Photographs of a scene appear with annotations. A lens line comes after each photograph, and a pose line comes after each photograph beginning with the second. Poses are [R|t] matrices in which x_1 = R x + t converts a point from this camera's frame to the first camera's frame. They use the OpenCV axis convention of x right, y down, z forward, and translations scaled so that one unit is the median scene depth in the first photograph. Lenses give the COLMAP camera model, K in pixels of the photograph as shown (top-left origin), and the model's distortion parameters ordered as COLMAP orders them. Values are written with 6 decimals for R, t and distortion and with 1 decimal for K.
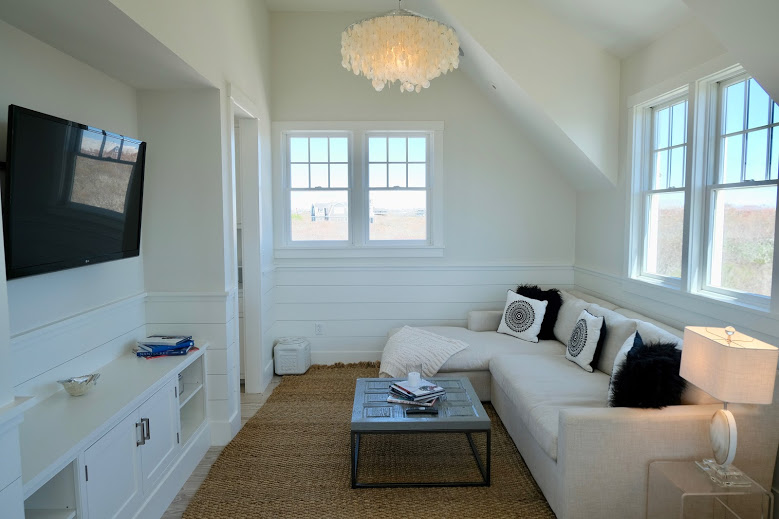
lens RADIAL K [[540.5, 0, 389.5], [0, 540.5, 259.5], [0, 0, 1]] dist [-0.007892, 0.003327]
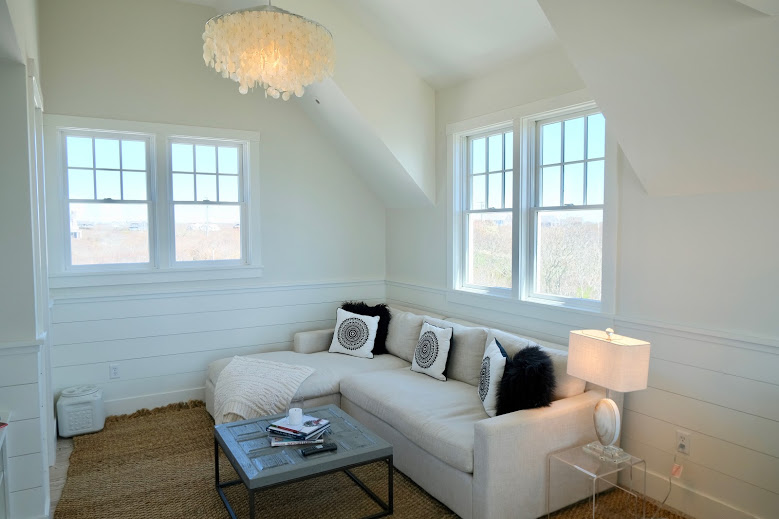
lens RADIAL K [[540.5, 0, 389.5], [0, 540.5, 259.5], [0, 0, 1]] dist [-0.007892, 0.003327]
pose [[0.874887, -0.028568, 0.483483, -0.188593], [0.040418, 0.999083, -0.014106, -0.015709], [-0.482637, 0.031883, 0.875240, 0.095765]]
